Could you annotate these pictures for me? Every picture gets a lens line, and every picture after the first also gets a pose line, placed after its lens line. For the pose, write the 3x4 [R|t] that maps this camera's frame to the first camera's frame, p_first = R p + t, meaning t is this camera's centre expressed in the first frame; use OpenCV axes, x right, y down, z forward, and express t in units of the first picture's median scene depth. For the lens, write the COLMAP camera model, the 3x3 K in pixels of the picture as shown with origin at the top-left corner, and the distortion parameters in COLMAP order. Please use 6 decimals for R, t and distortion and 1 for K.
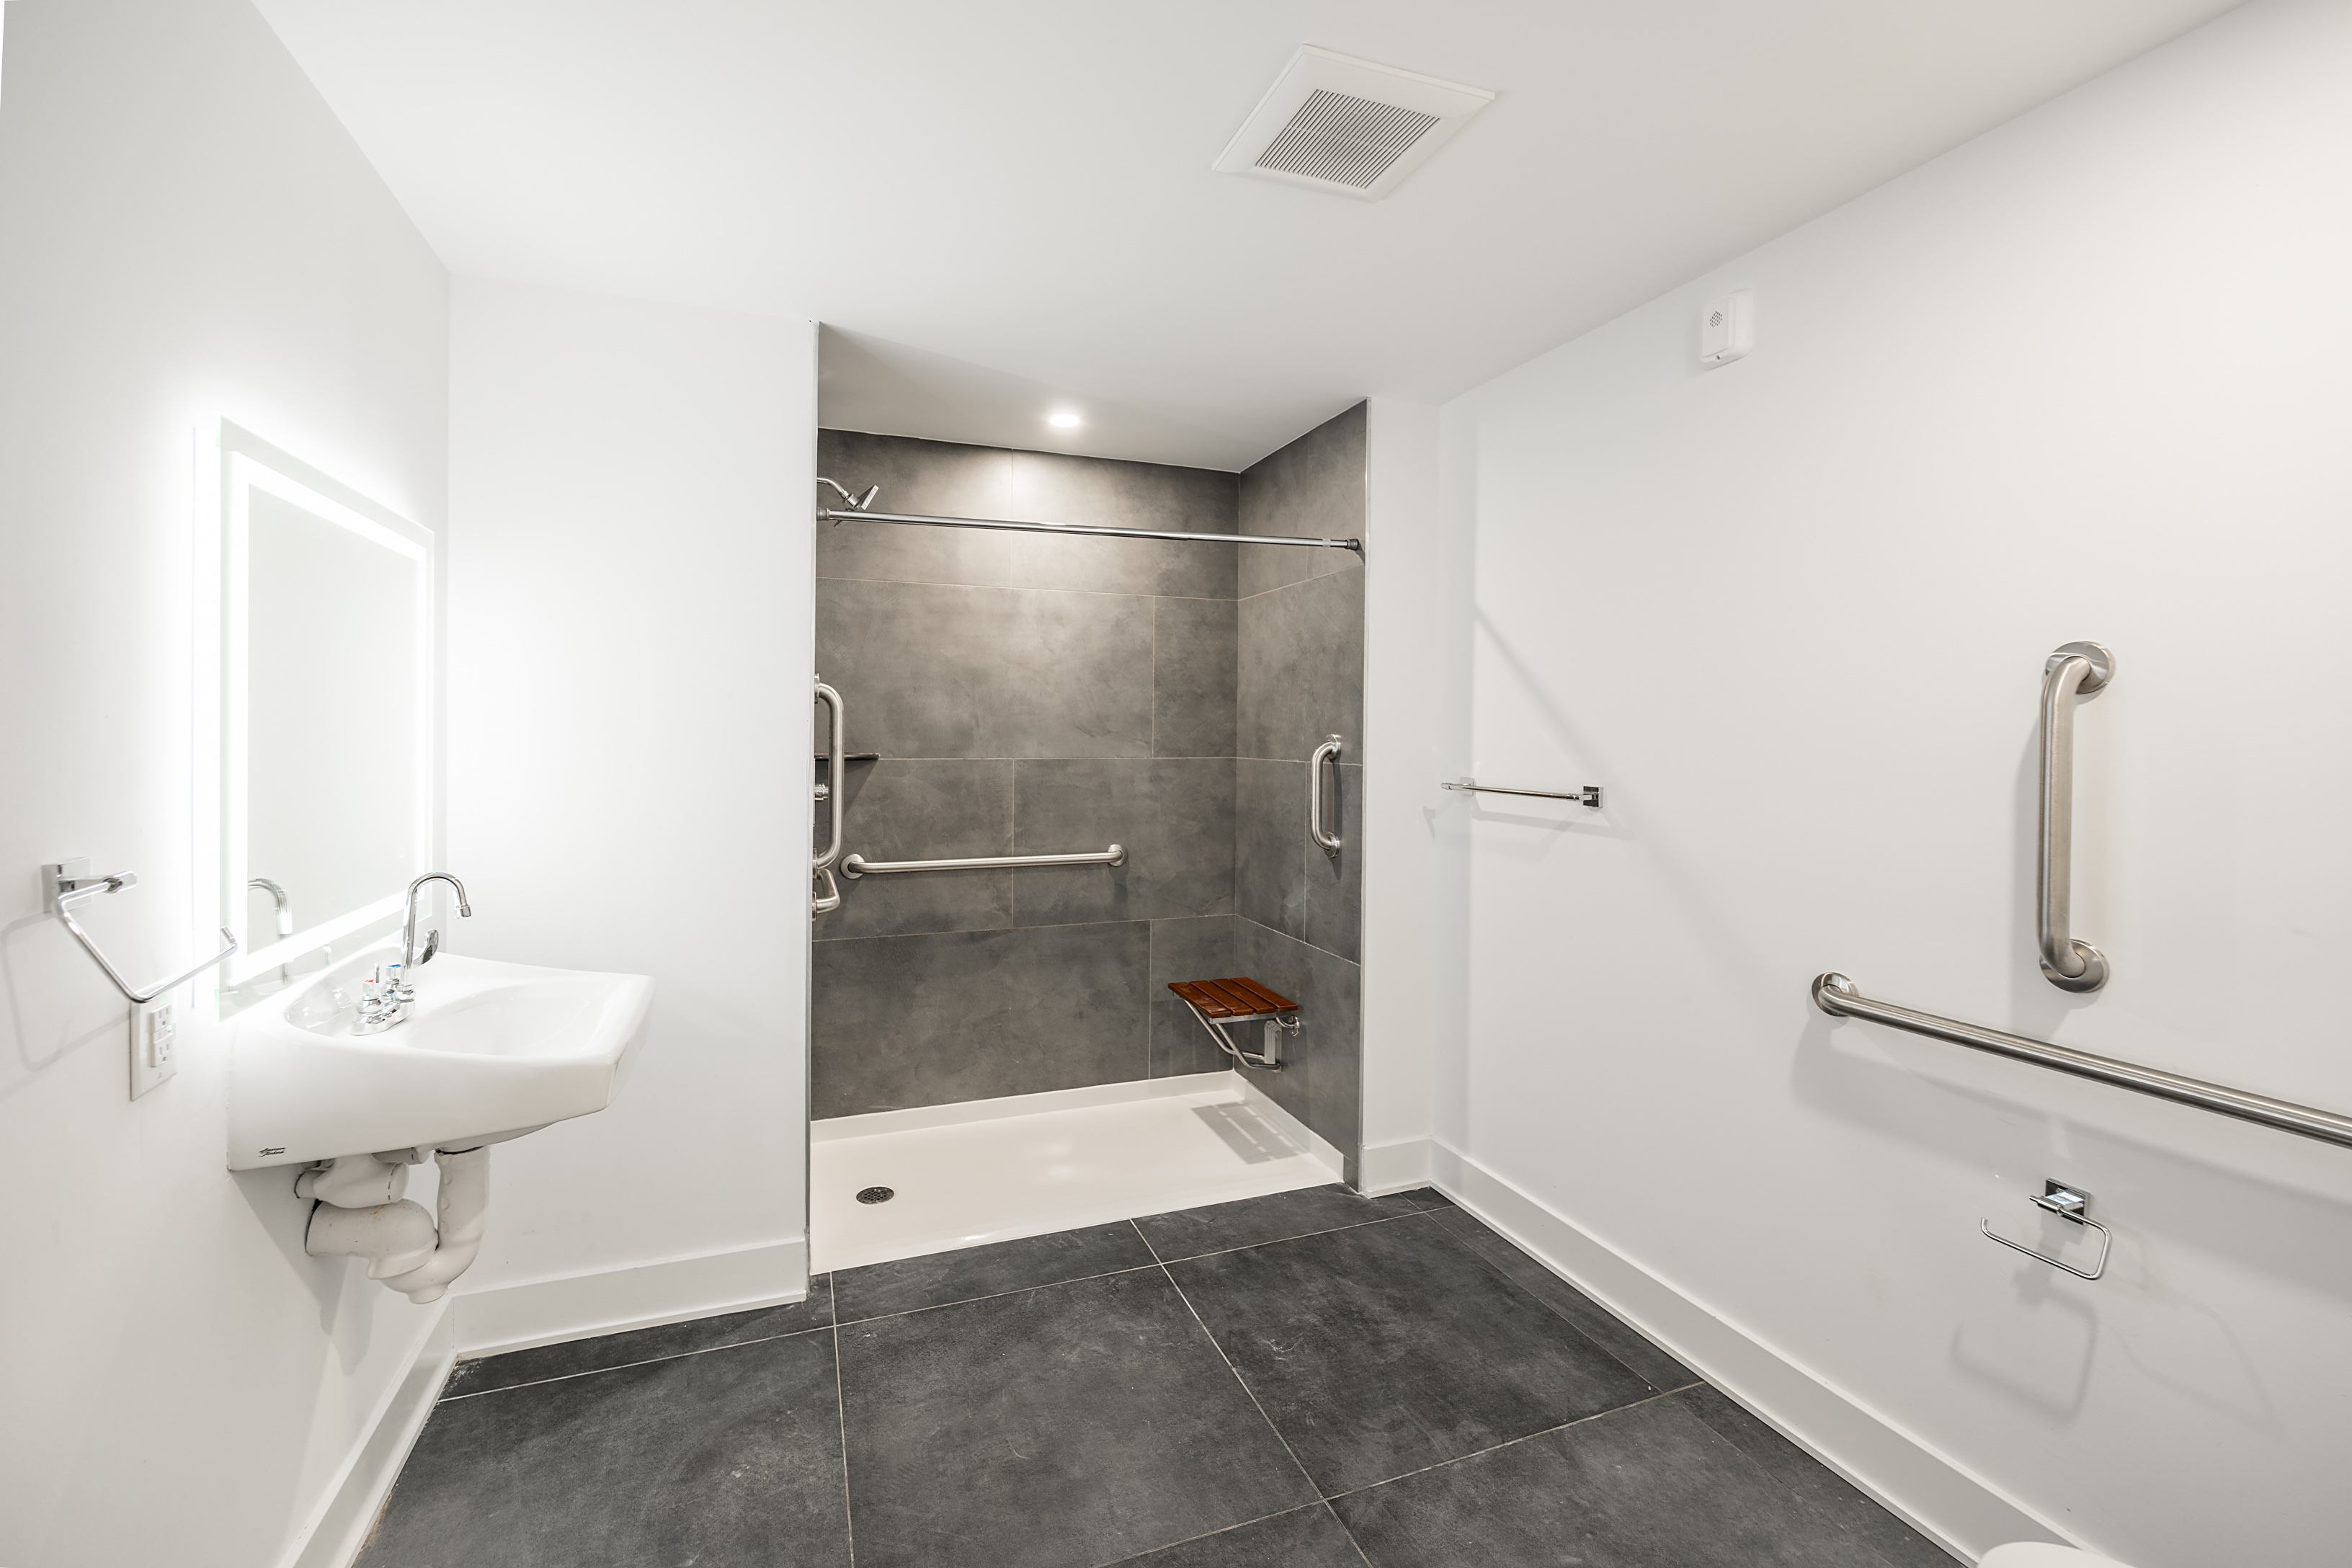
lens RADIAL K [[944.4, 0, 1118.5], [0, 944.4, 747.1], [0, 0, 1]] dist [-0.002691, 0.000218]
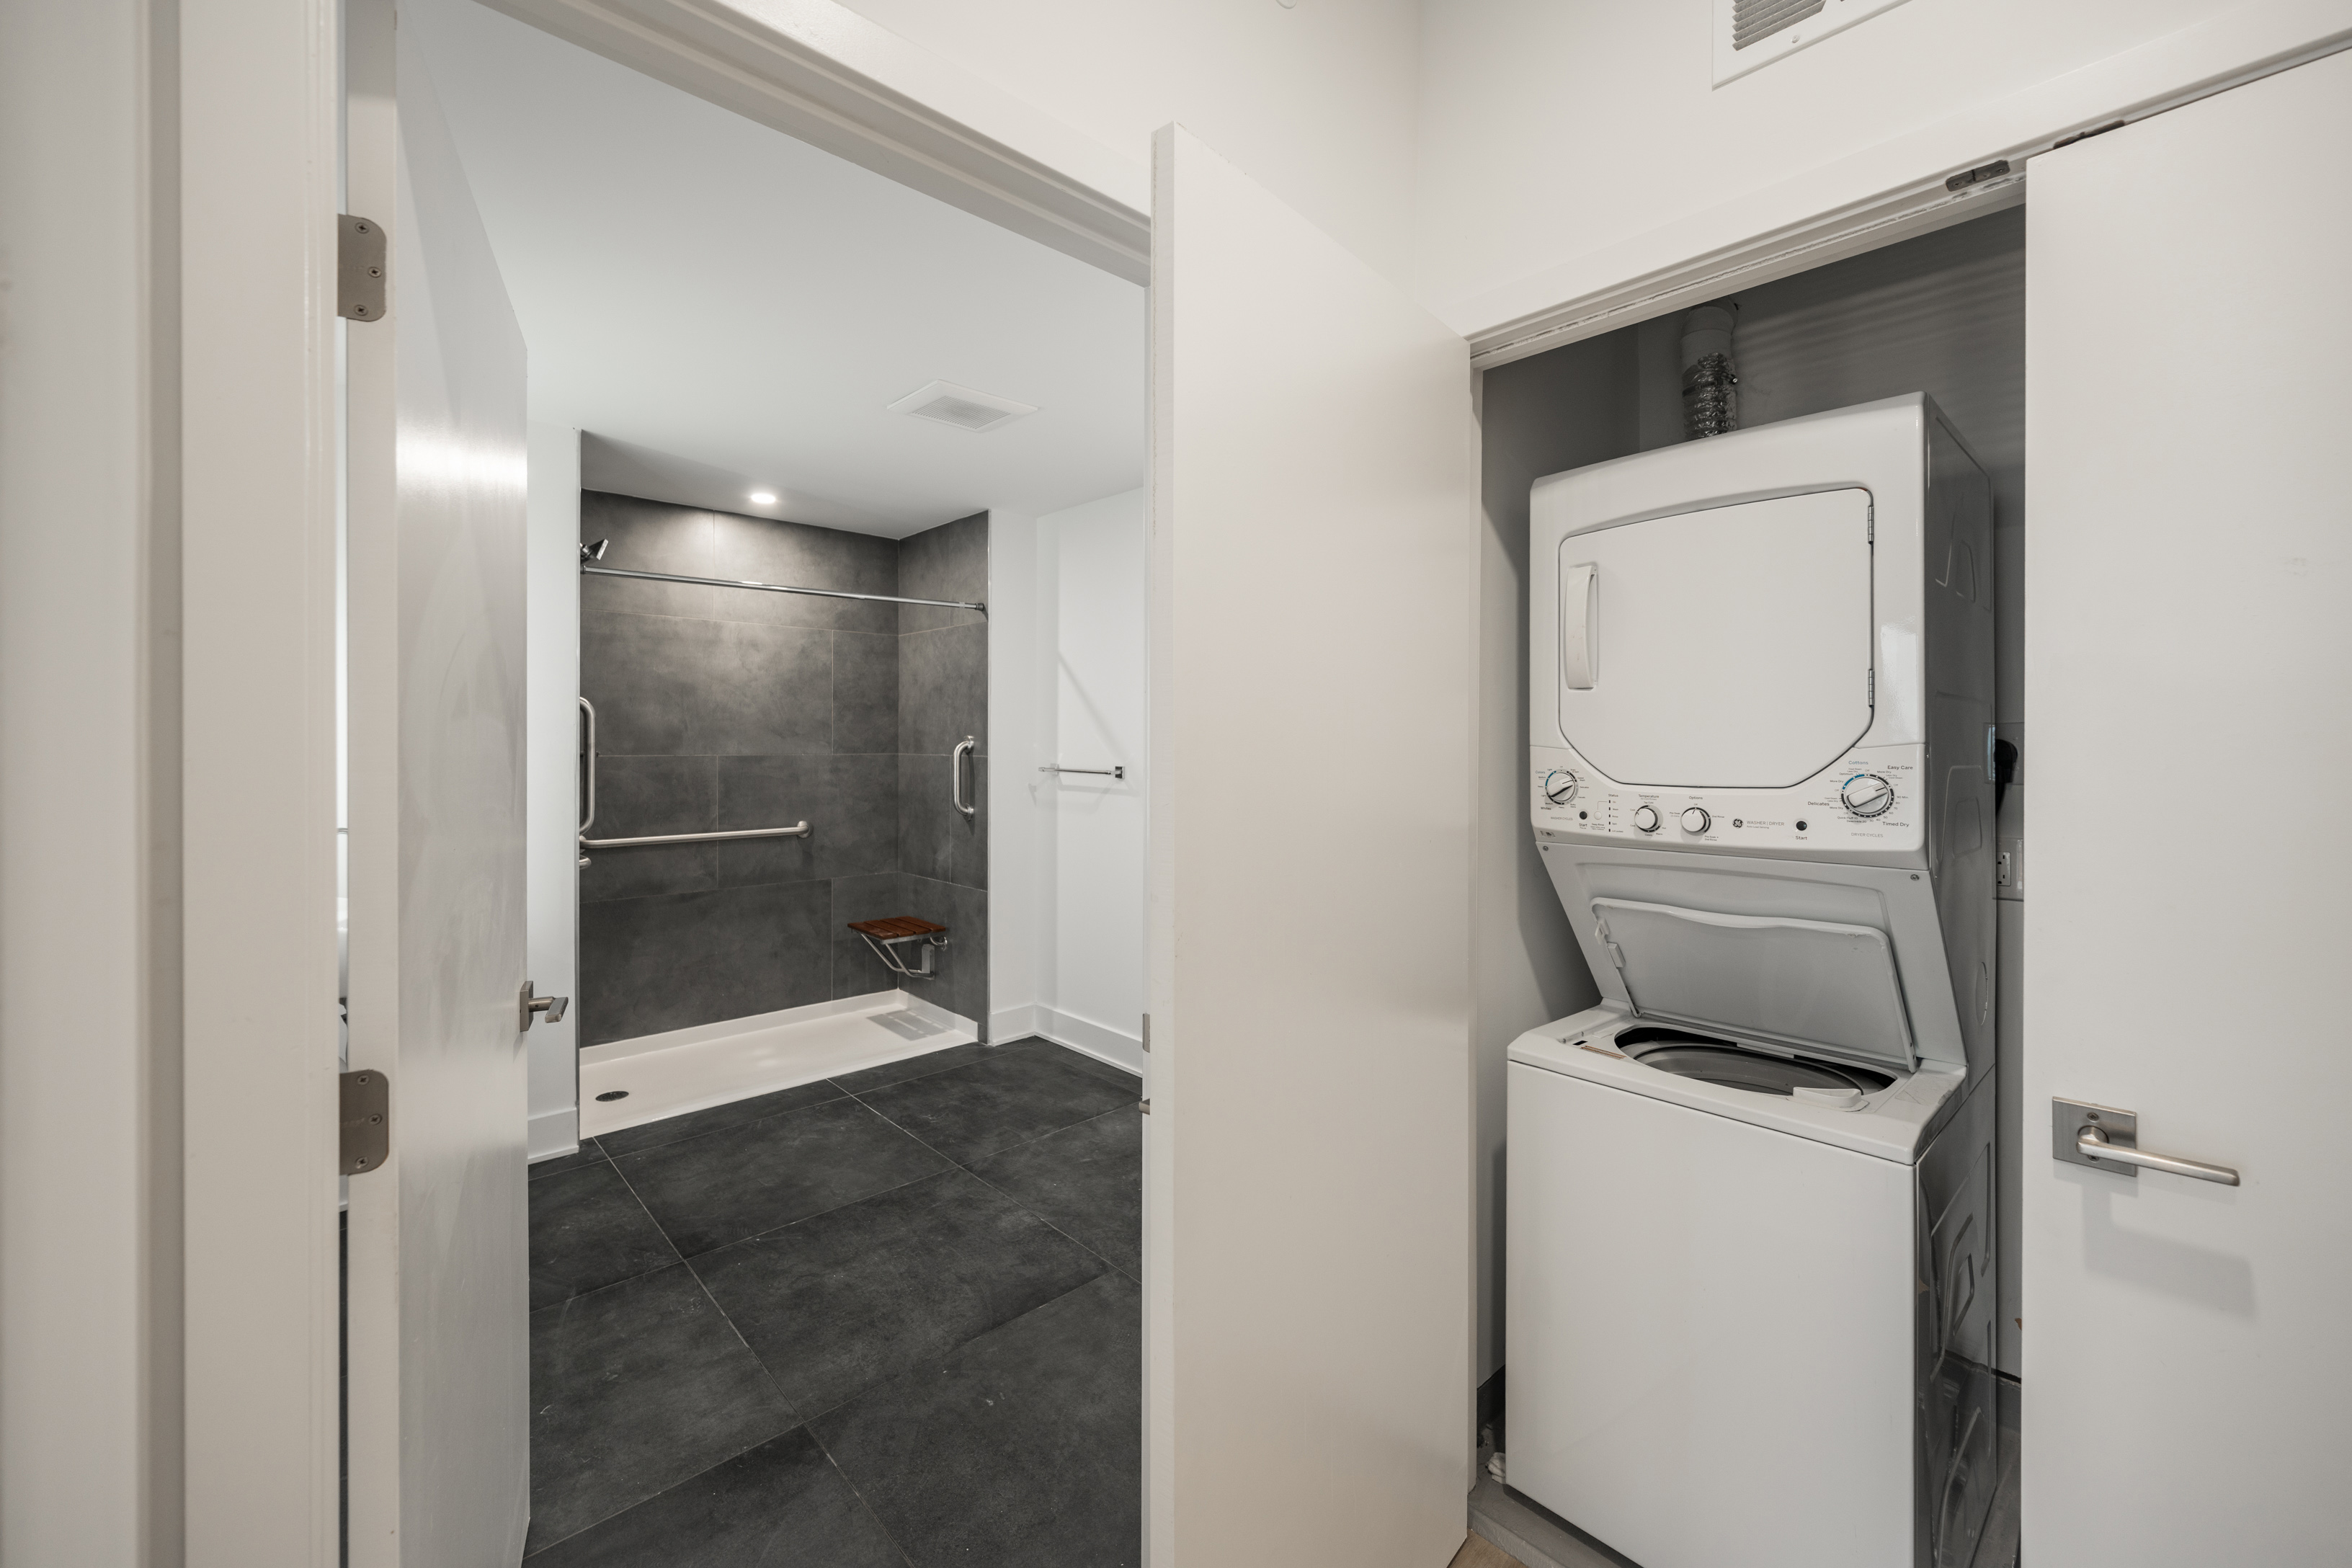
lens RADIAL K [[944.4, 0, 1171.4], [0, 944.4, 760.6], [0, 0, 1]] dist [-0.002691, 0.000218]
pose [[0.915426, -0.010598, 0.402348, -0.071197], [0.006450, 0.999911, 0.011663, 0.009848], [-0.402436, -0.008081, 0.915413, -0.454708]]
